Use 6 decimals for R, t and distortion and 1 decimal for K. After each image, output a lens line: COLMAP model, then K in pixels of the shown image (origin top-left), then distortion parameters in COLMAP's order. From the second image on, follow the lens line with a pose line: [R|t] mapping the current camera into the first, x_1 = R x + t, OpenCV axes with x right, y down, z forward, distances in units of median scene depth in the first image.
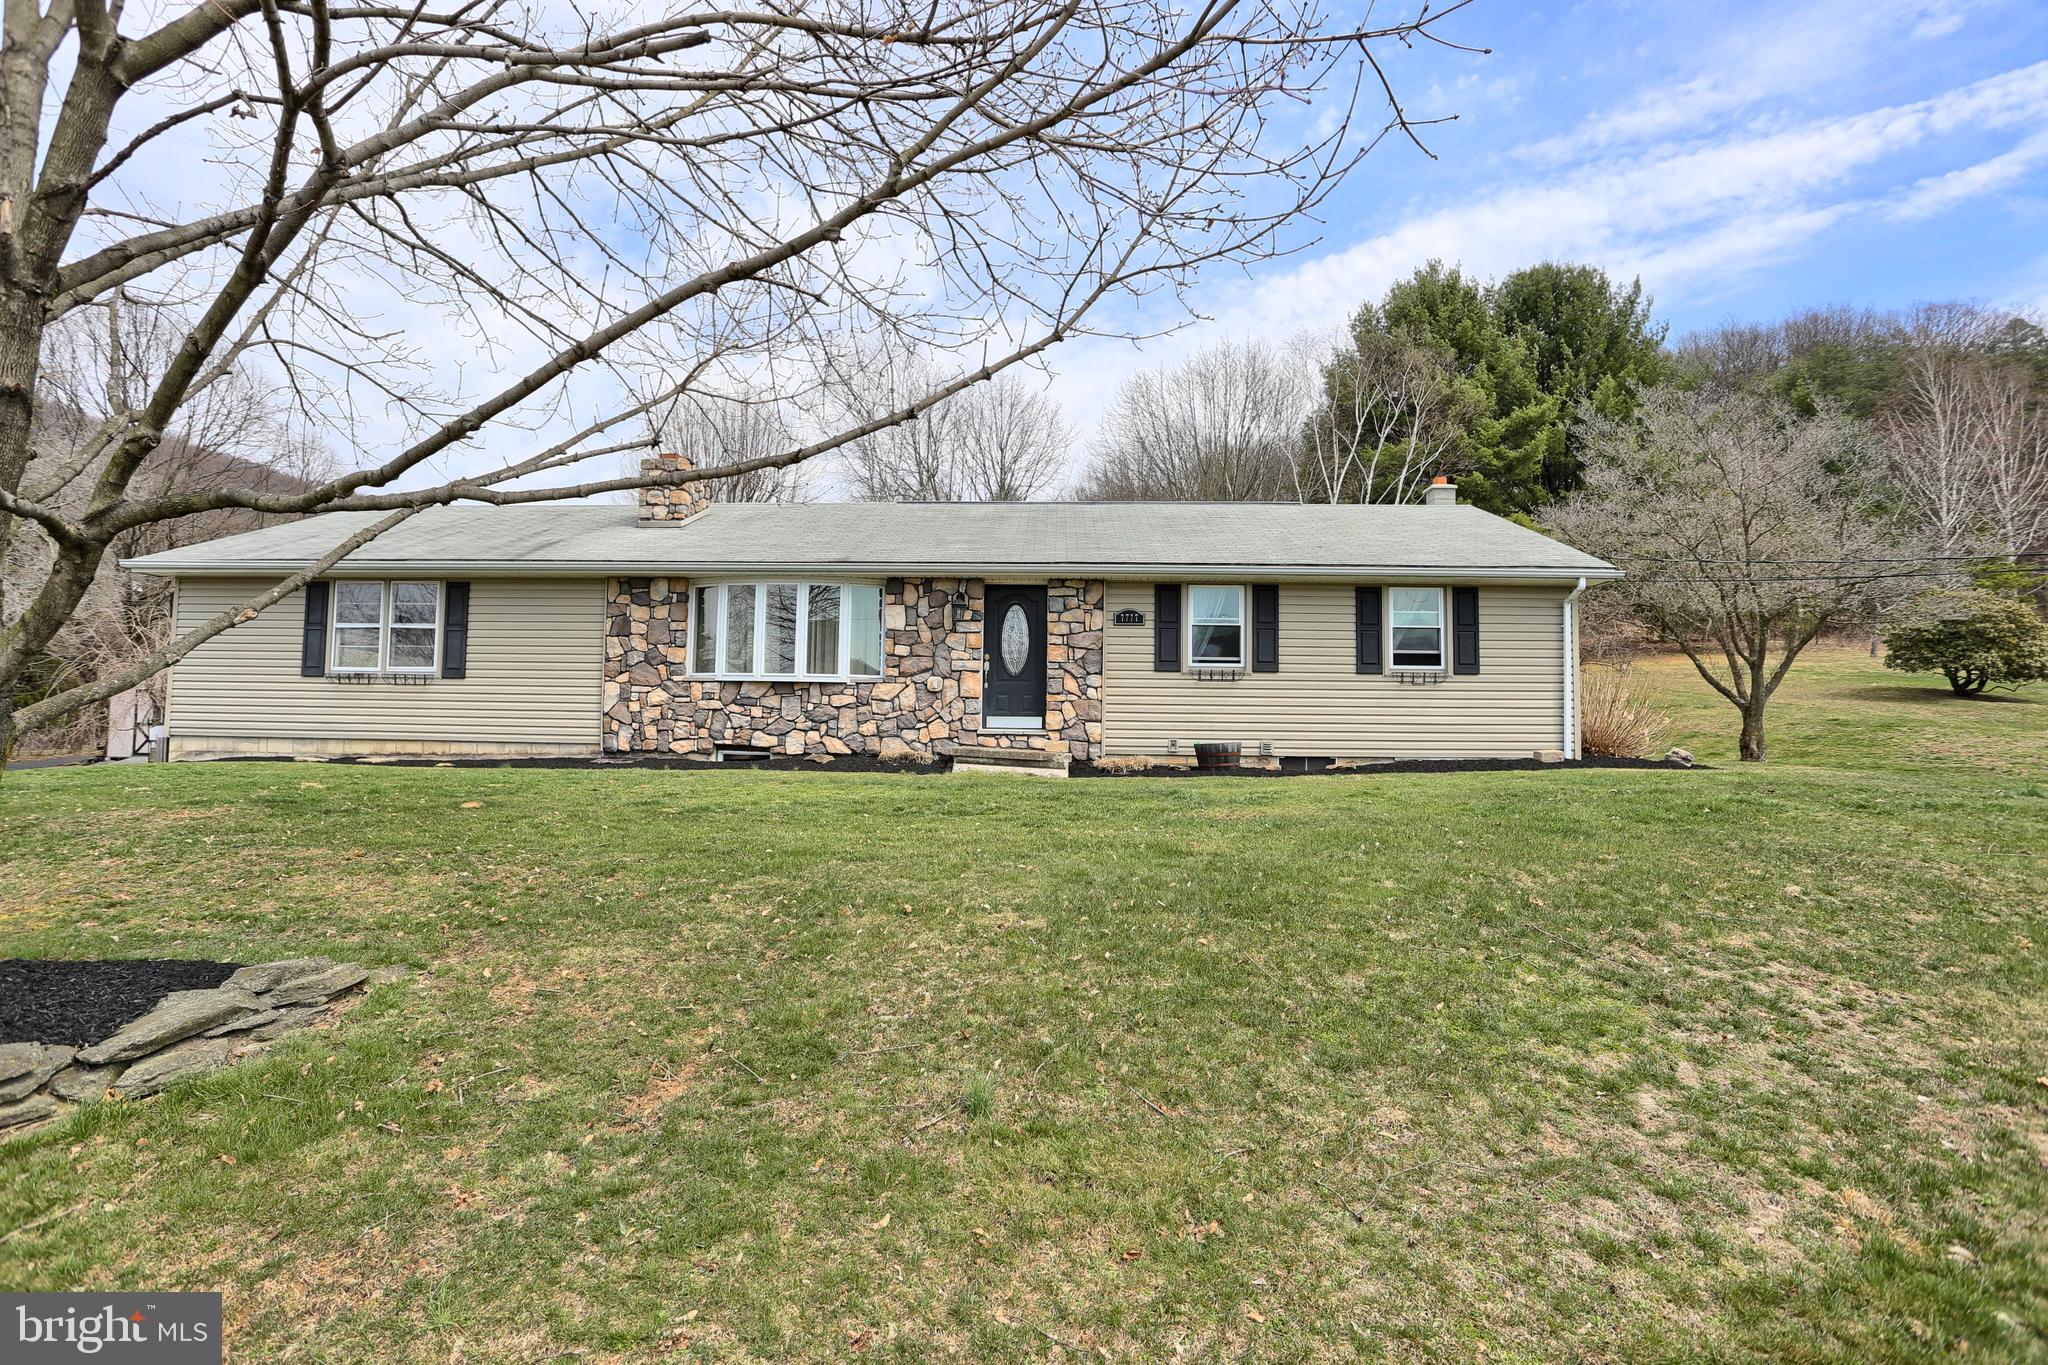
lens RADIAL K [[1023.5, 0, 1008.1], [0, 1023.5, 683.1], [0, 0, 1]] dist [-0.055569, 0.017672]
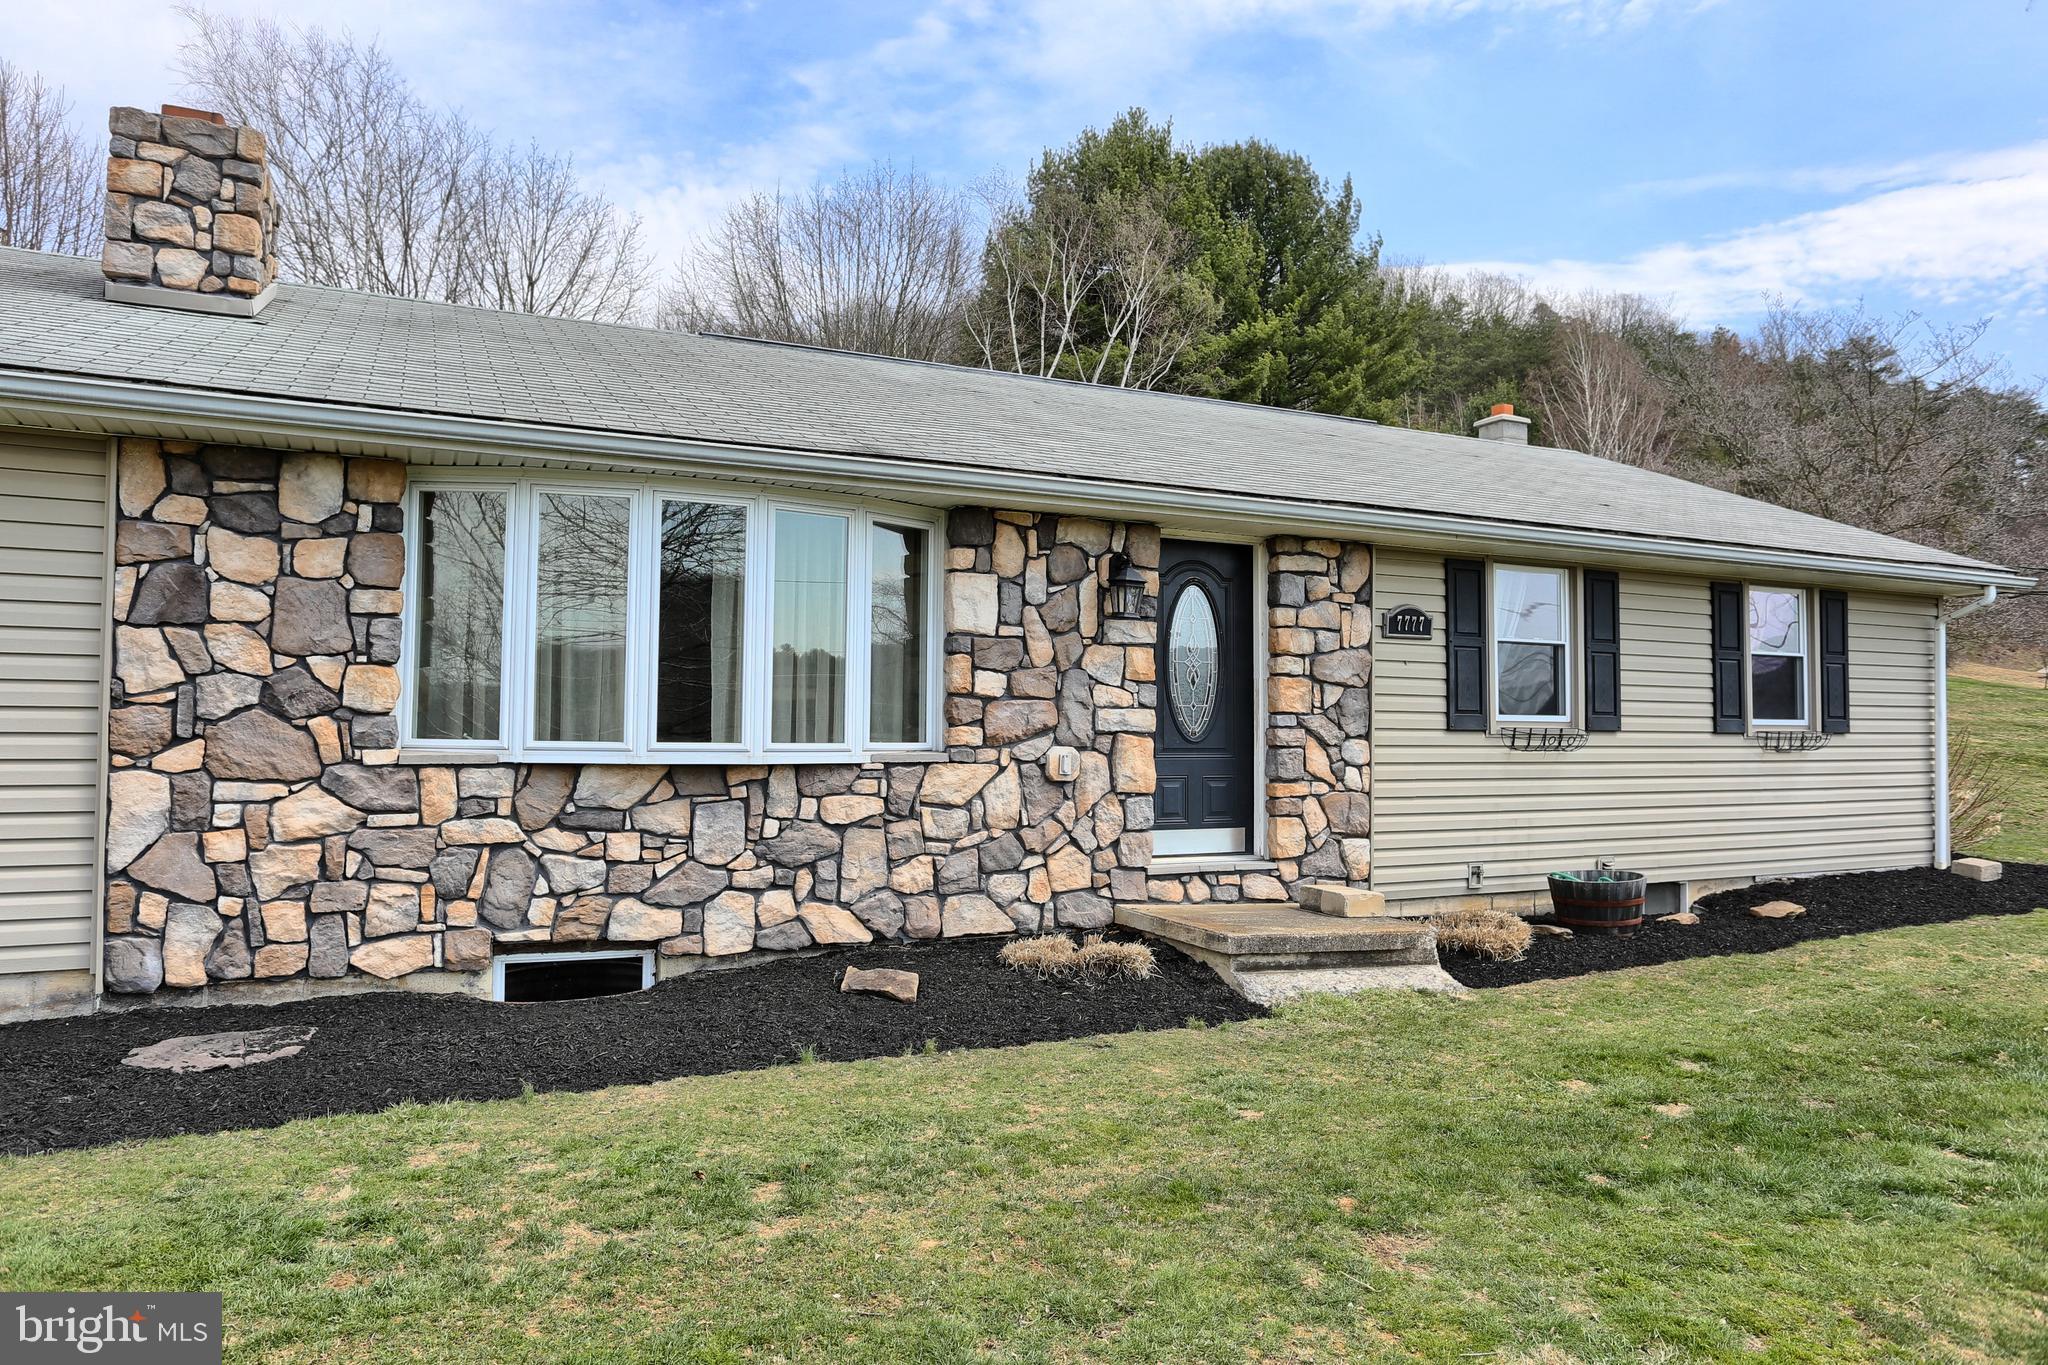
lens RADIAL K [[1333.5, 0, 1025.7], [0, 1333.5, 685.9], [0, 0, 1]] dist [-0.029053, 0.012873]
pose [[0.880845, 0.009053, 0.473318, -0.346783], [-0.022229, 0.999505, 0.022251, -0.043409], [-0.472883, -0.030121, 0.880610, 0.516603]]
